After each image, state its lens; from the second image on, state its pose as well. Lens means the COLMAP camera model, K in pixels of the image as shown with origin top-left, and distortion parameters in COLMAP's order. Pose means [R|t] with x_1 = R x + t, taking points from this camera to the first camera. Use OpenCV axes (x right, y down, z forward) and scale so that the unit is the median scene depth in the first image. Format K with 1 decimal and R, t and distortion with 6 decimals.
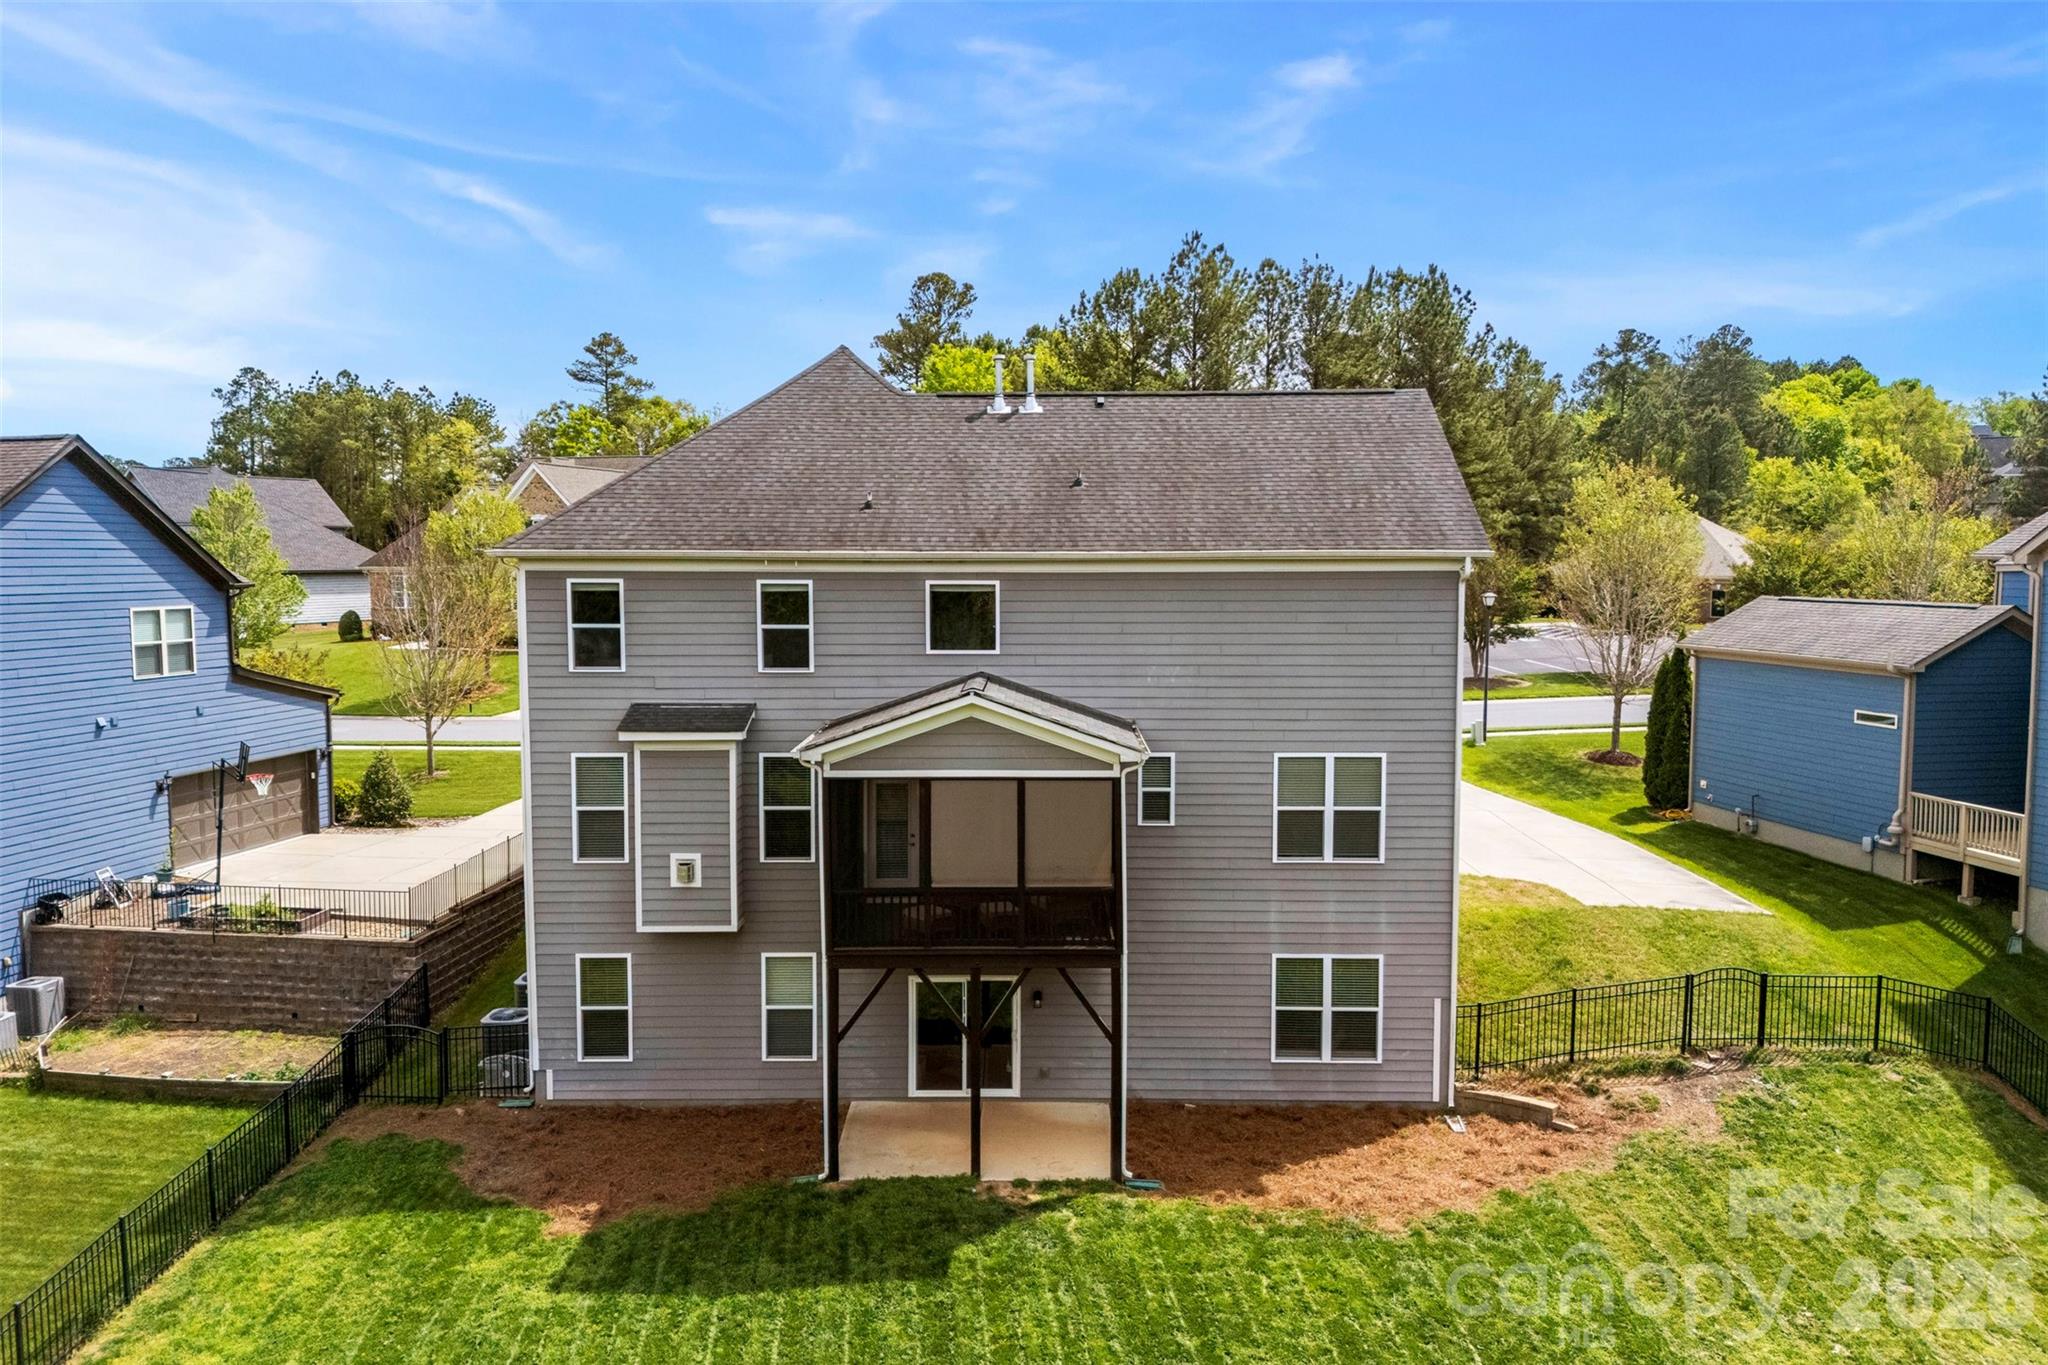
lens RADIAL K [[1487.9, 0, 1017.6], [0, 1487.9, 686.7], [0, 0, 1]] dist [0.035548, -0.003043]
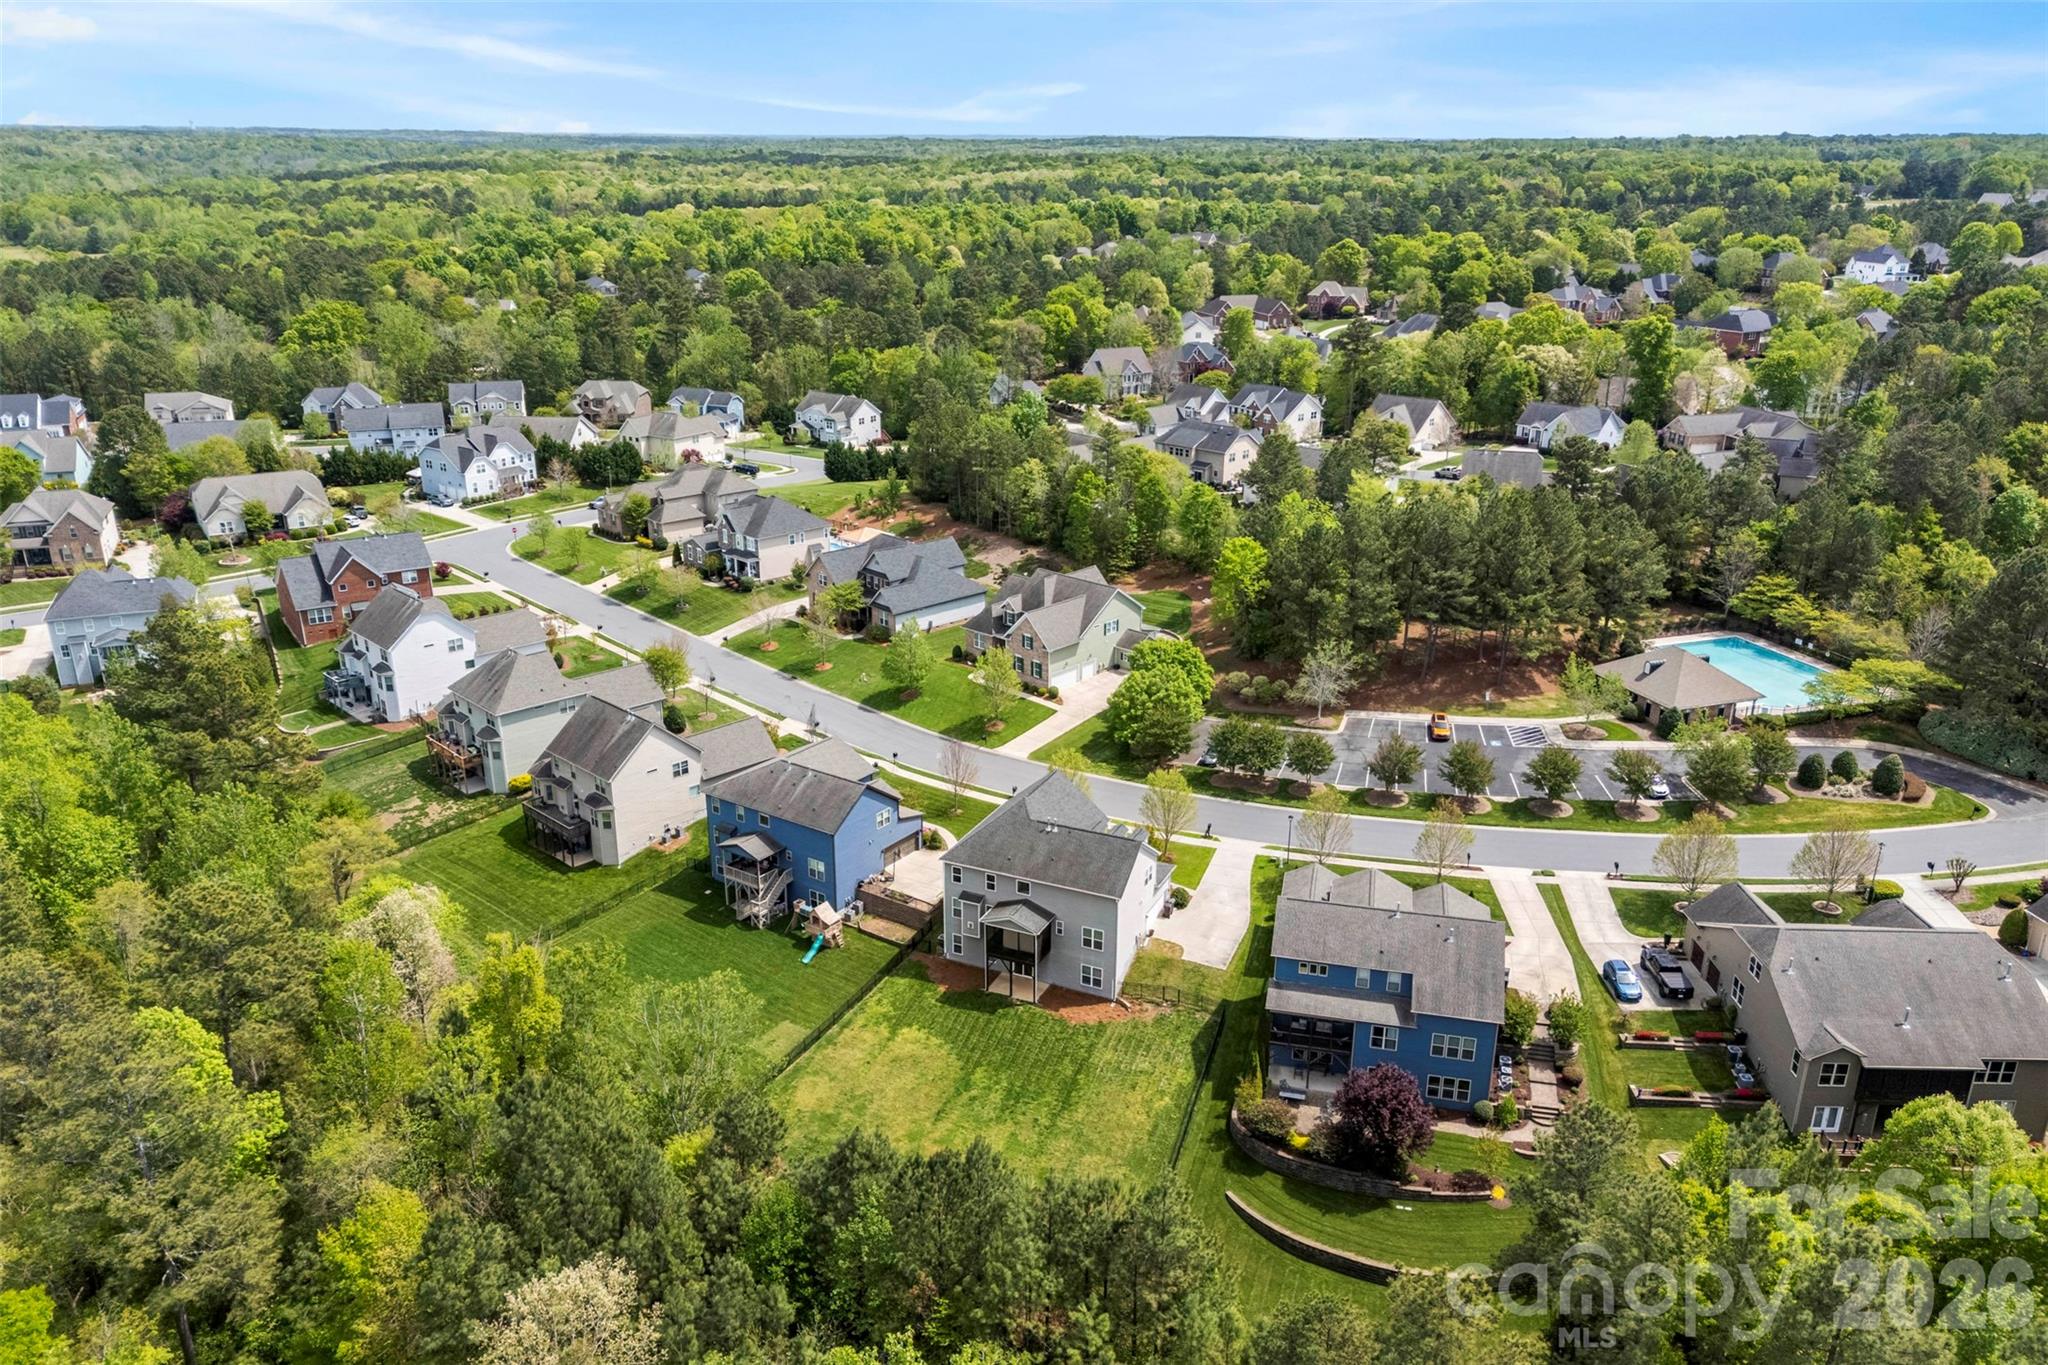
lens RADIAL K [[1487.9, 0, 1016.8], [0, 1487.9, 687.8], [0, 0, 1]] dist [0.035548, -0.003043]
pose [[0.906353, 0.143766, -0.397310, 1.752767], [-0.035010, 0.962652, 0.268468, -1.948635], [0.421068, -0.229417, 0.877536, -3.078772]]
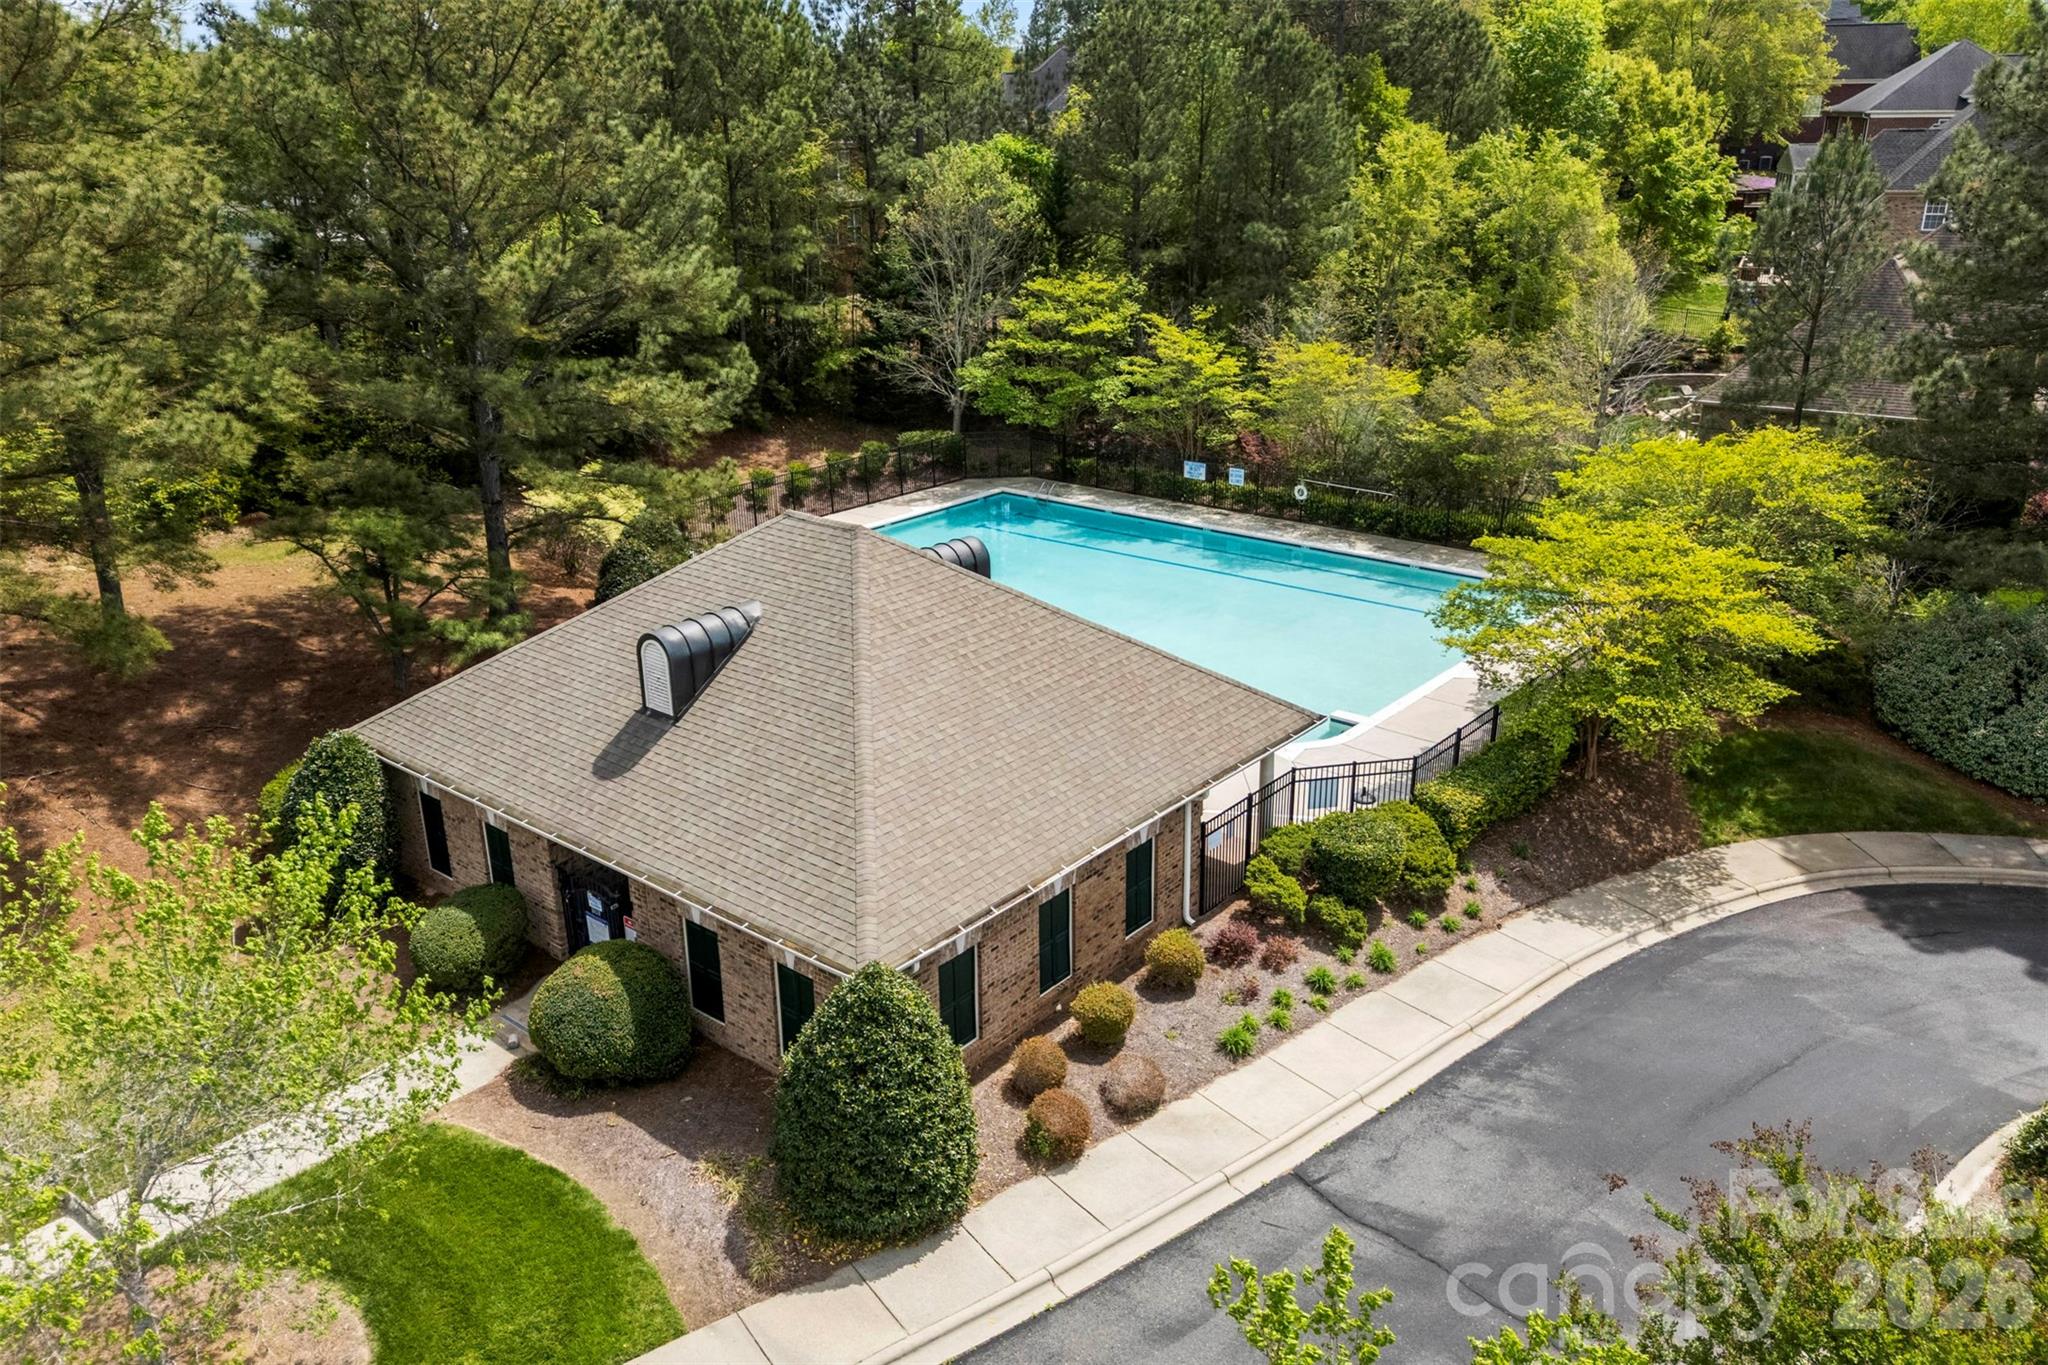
lens RADIAL K [[1487.9, 0, 1023.1], [0, 1487.9, 682.0], [0, 0, 1]] dist [0.035548, -0.003043]
pose [[0.993363, -0.052318, 0.102438, 1.778202], [0.022552, 0.961874, 0.272561, -0.629875], [-0.112792, -0.268442, 0.956670, 2.885630]]
